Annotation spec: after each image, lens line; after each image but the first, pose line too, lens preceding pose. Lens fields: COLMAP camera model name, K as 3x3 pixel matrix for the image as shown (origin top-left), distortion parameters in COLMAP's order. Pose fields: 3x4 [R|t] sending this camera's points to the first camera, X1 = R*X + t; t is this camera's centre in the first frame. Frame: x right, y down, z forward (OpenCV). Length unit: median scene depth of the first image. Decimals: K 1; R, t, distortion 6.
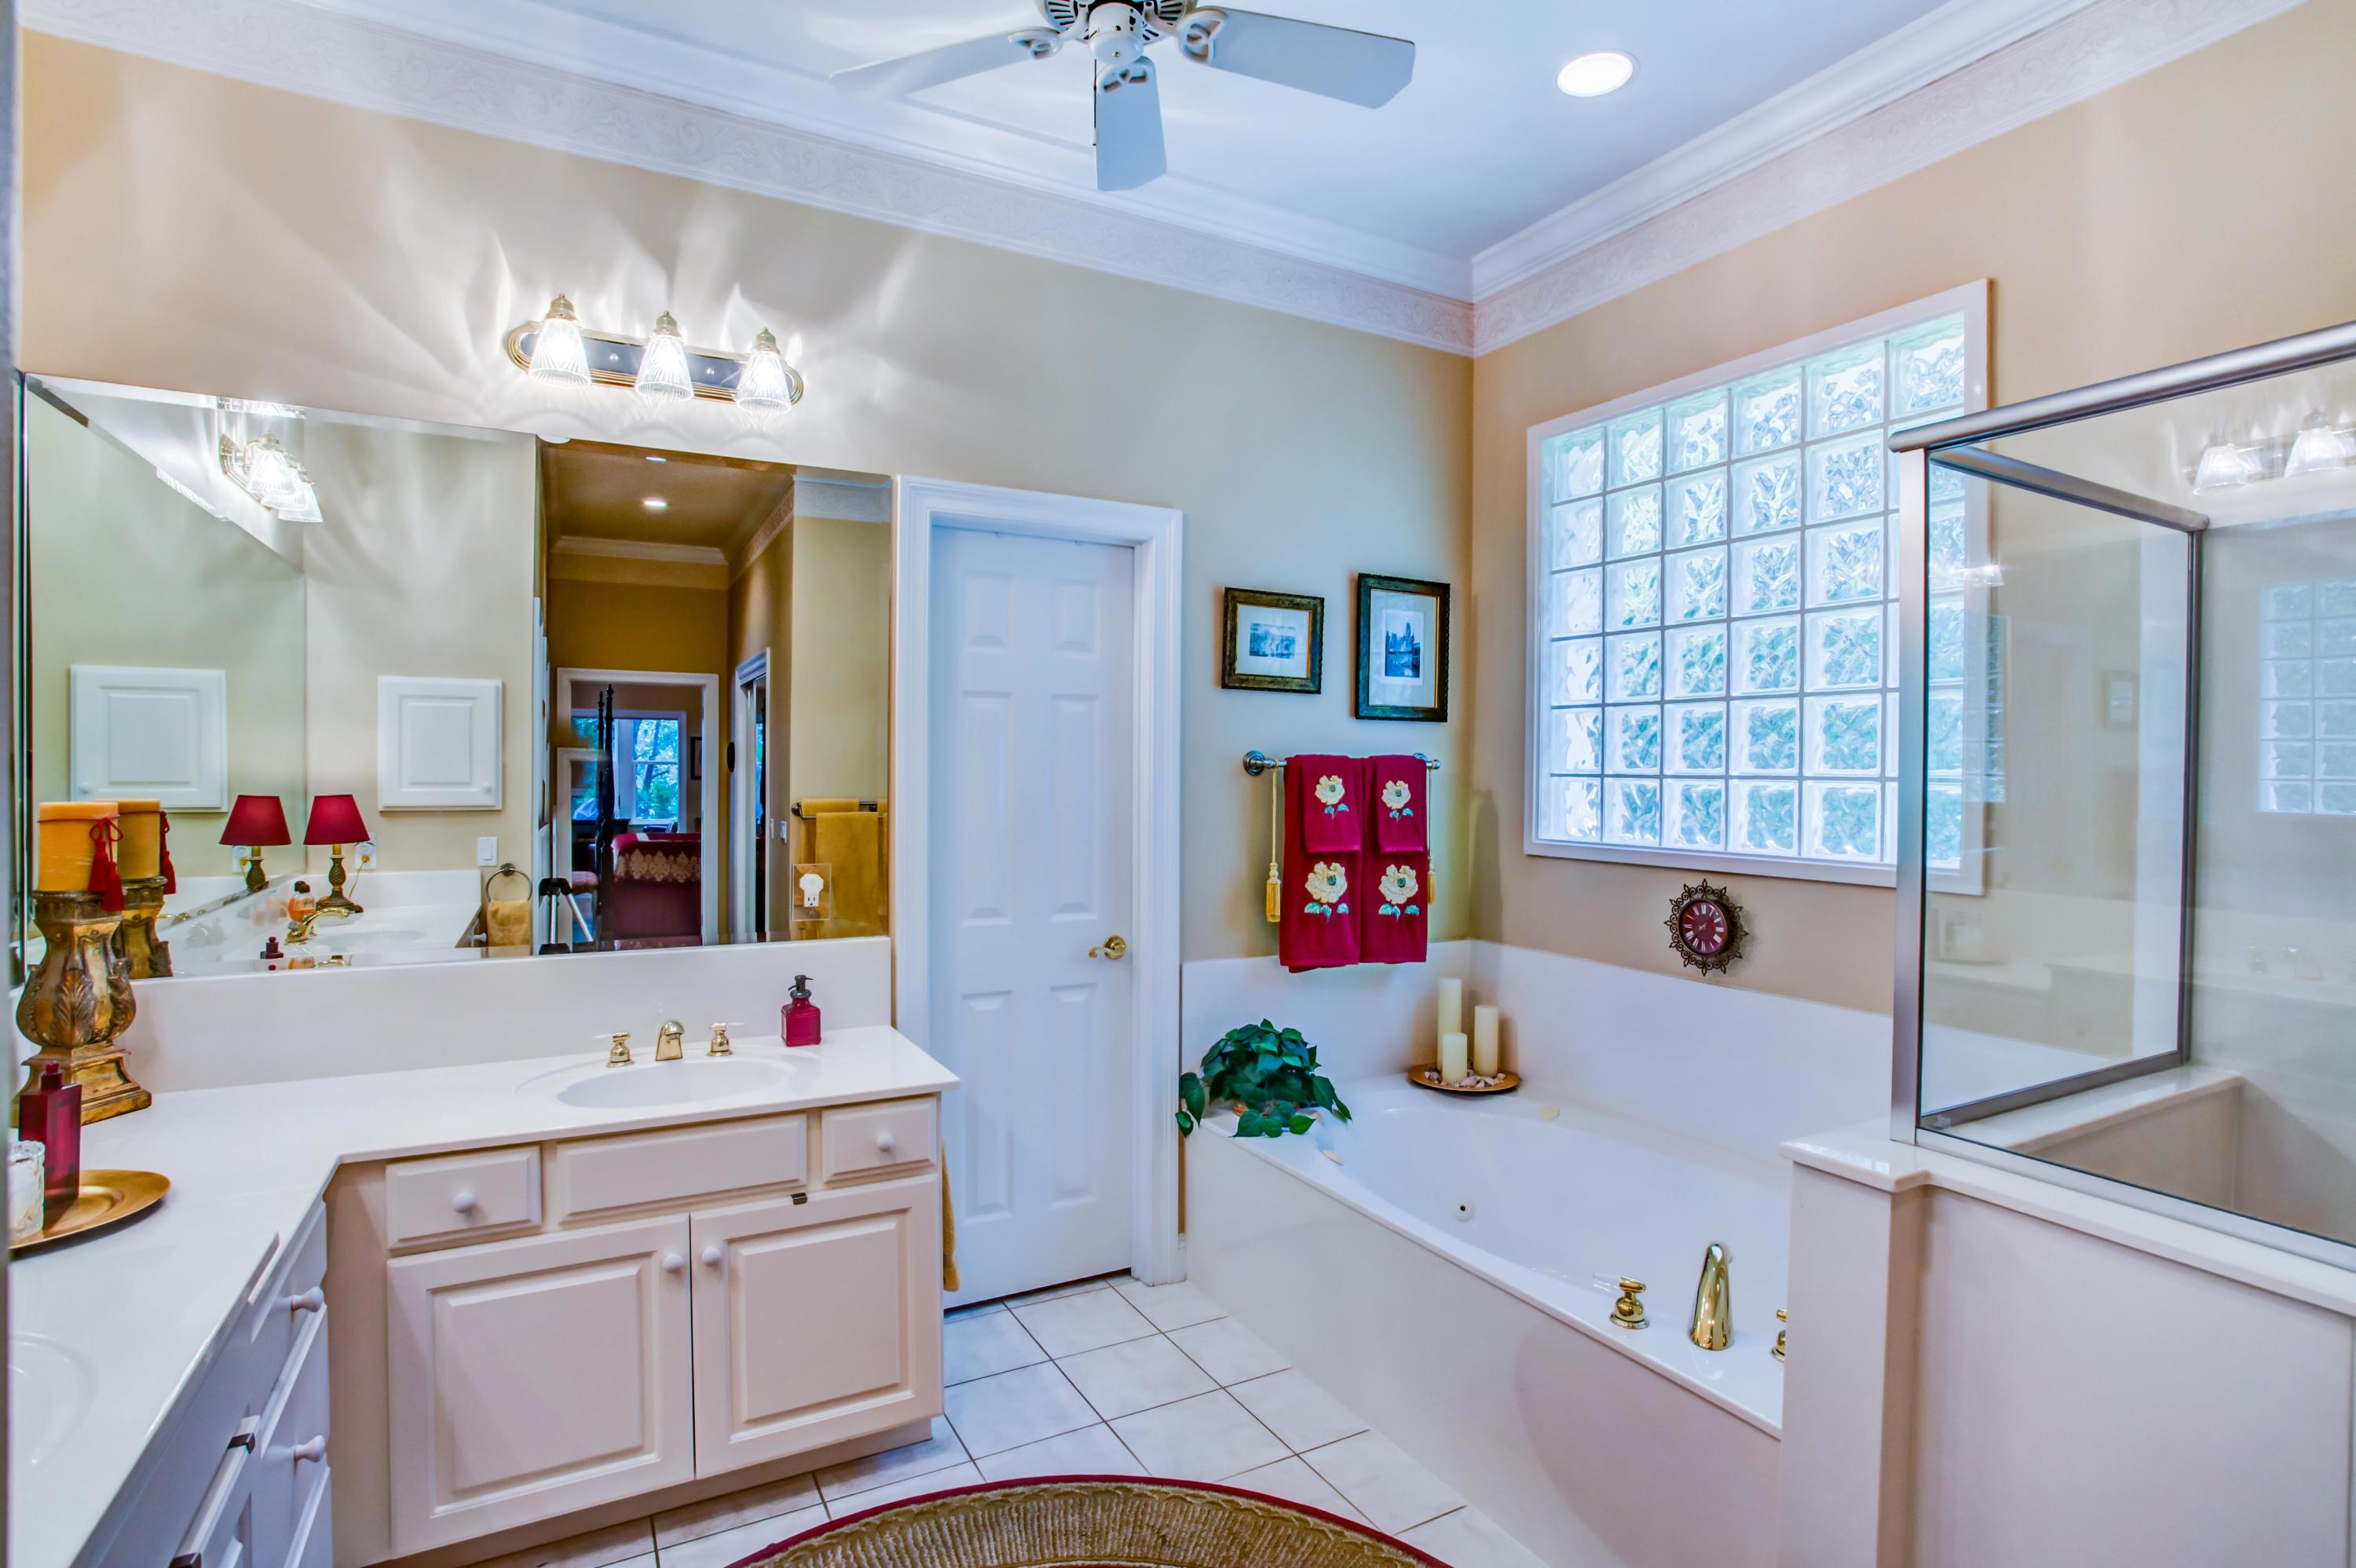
lens RADIAL K [[1146.3, 0, 1193.7], [0, 1146.3, 762.7], [0, 0, 1]] dist [-0.065039, 0.025849]
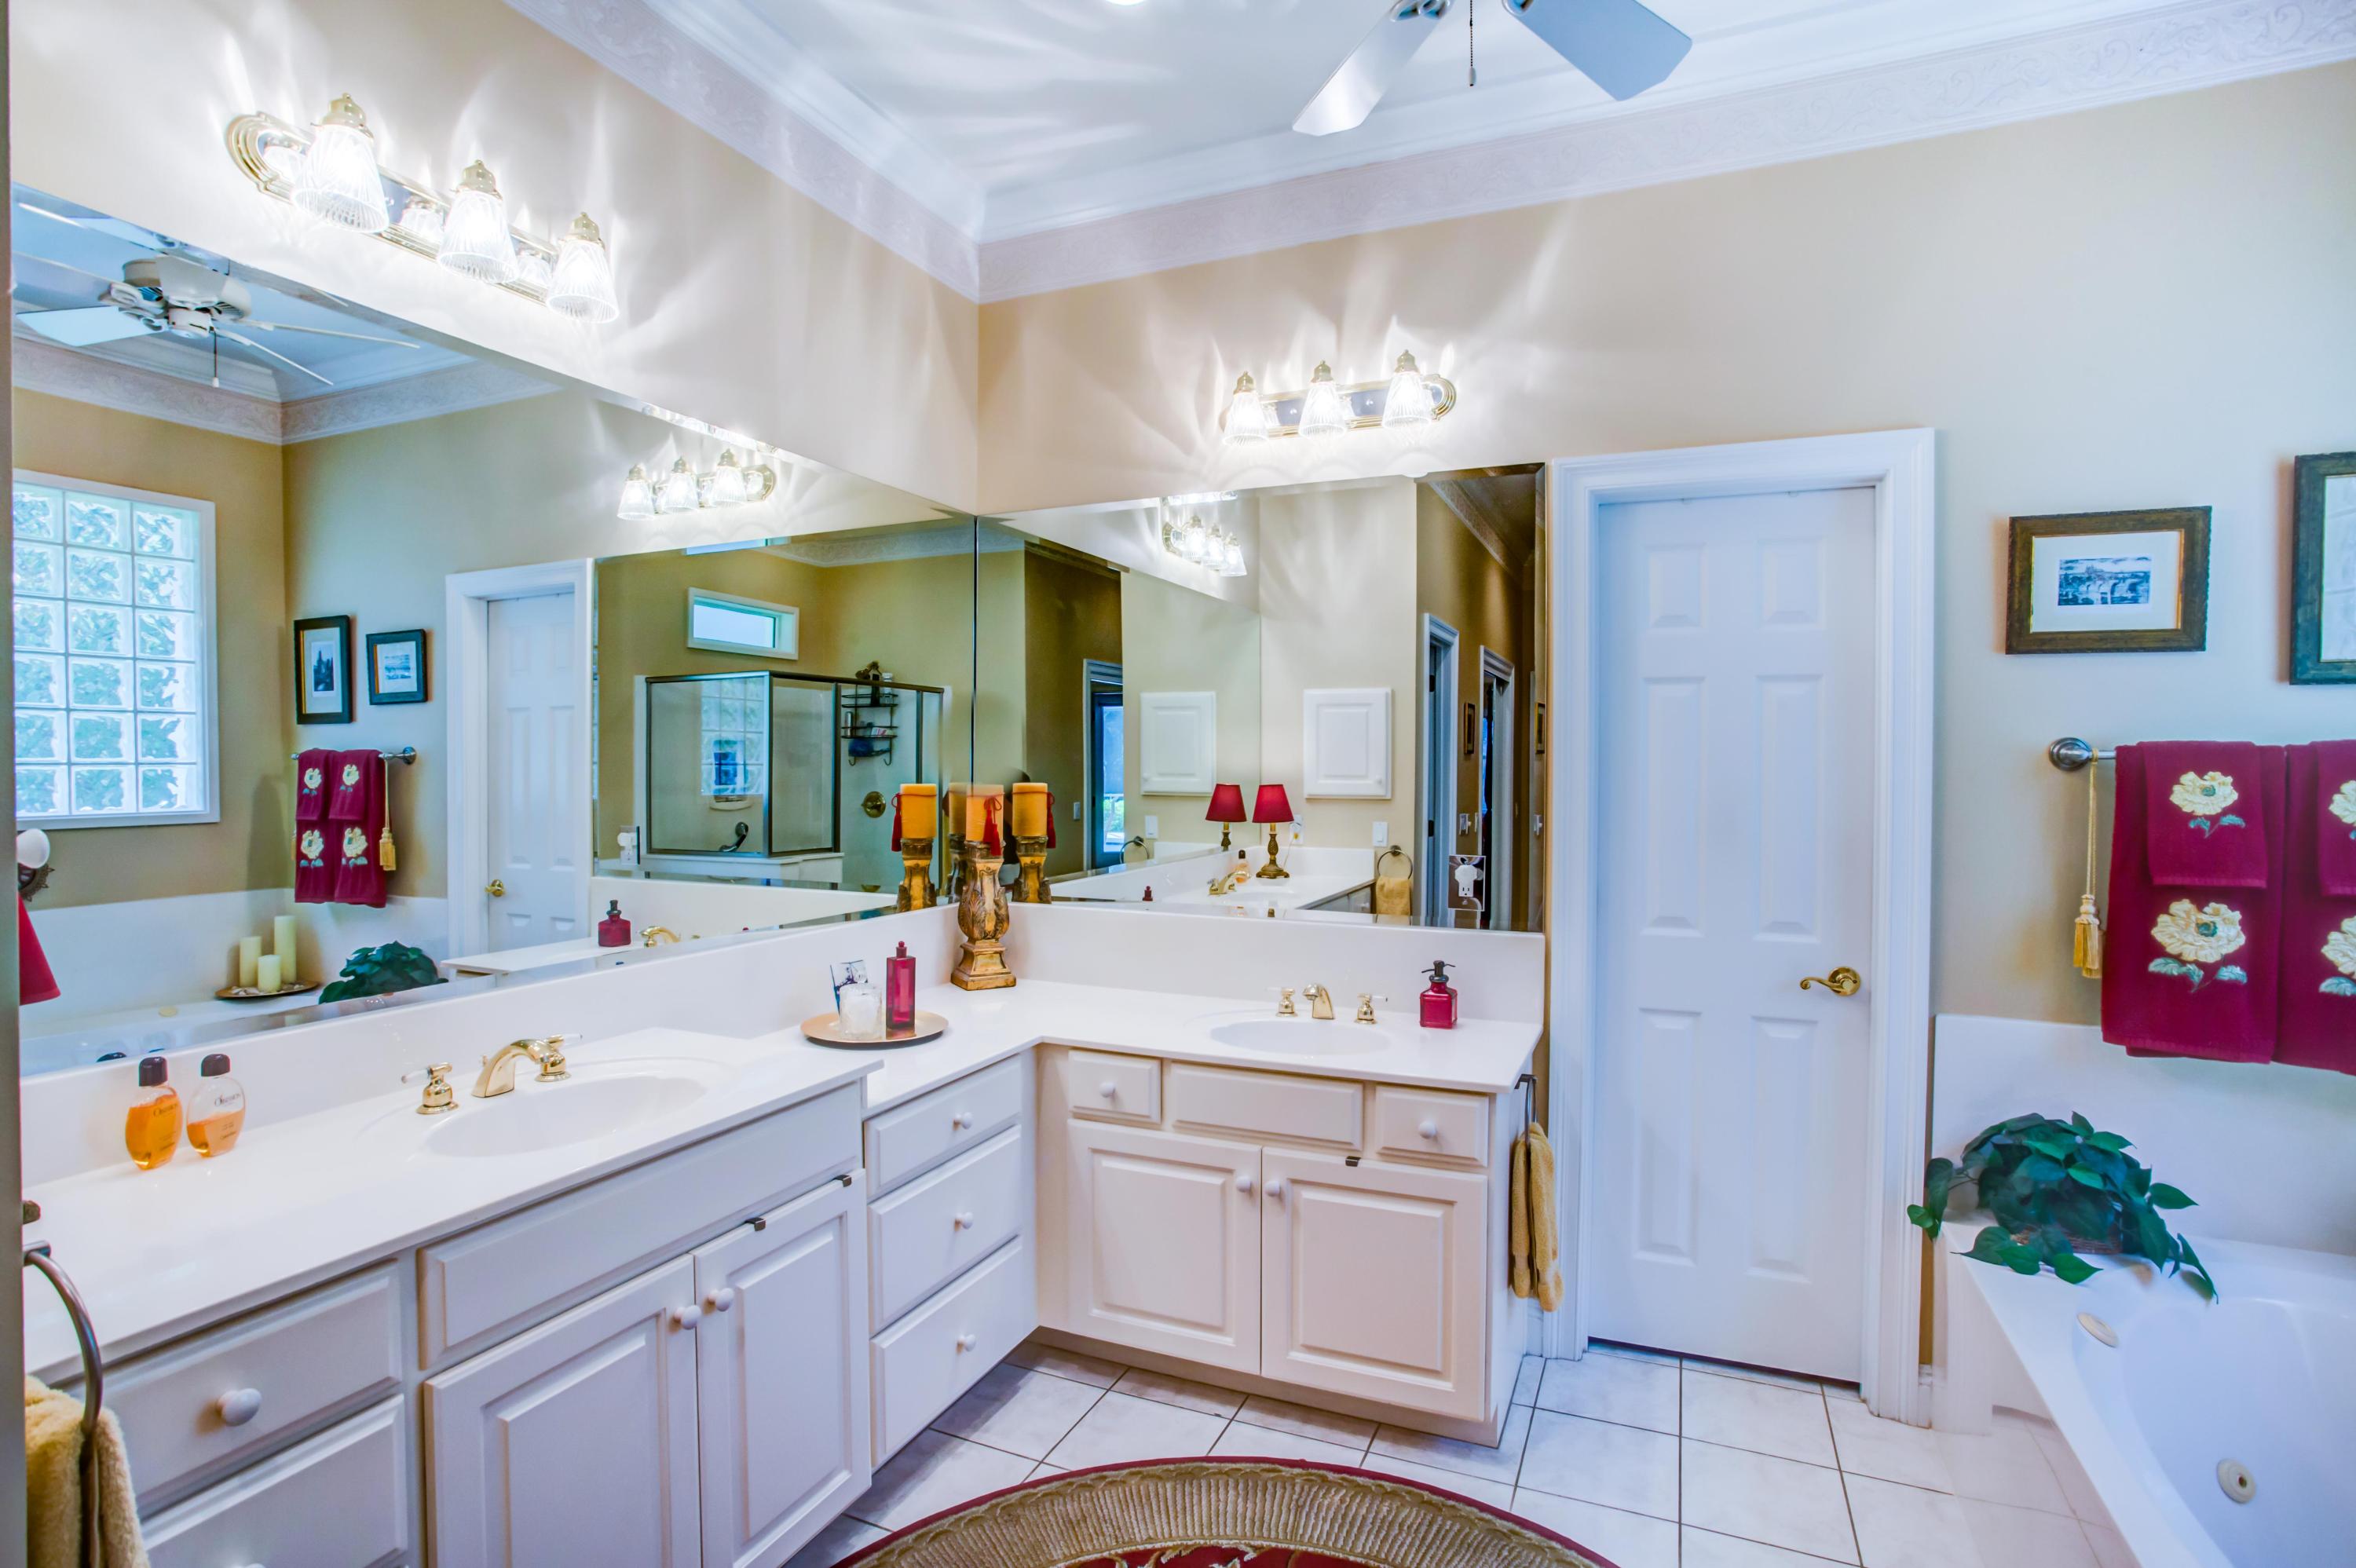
lens RADIAL K [[1146.3, 0, 1175.8], [0, 1146.3, 761.6], [0, 0, 1]] dist [-0.065039, 0.025849]
pose [[0.610481, -0.002633, -0.792027, 0.312598], [0.004820, 0.999988, 0.000391, 0.002452], [0.792016, -0.004057, 0.610486, 0.156687]]
